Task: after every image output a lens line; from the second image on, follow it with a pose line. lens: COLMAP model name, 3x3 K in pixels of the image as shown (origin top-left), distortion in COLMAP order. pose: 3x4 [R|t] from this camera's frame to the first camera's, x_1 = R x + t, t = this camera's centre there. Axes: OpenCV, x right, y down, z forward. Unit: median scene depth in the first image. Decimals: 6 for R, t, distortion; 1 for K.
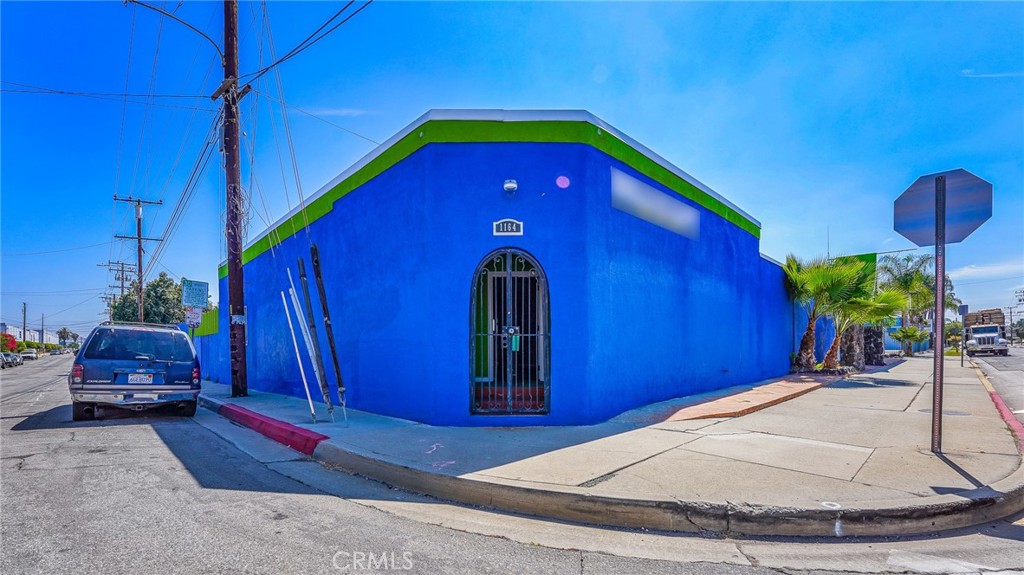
lens RADIAL K [[430.1, 0, 513.8], [0, 430.1, 315.9], [0, 0, 1]] dist [-0.019381, 0.000322]
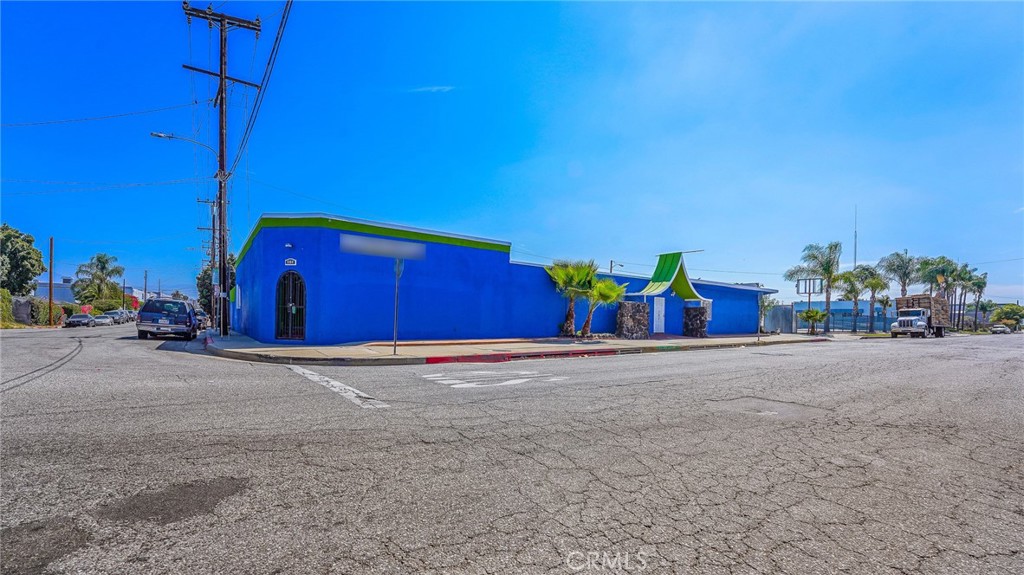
lens RADIAL K [[421.1, 0, 517.1], [0, 421.1, 285.5], [0, 0, 1]] dist [-0.022565, 0.000082]
pose [[0.990633, 0.019107, -0.135211, 1.202790], [-0.019750, 0.999799, -0.003410, -0.070024], [0.135119, 0.006049, 0.990811, -0.884762]]
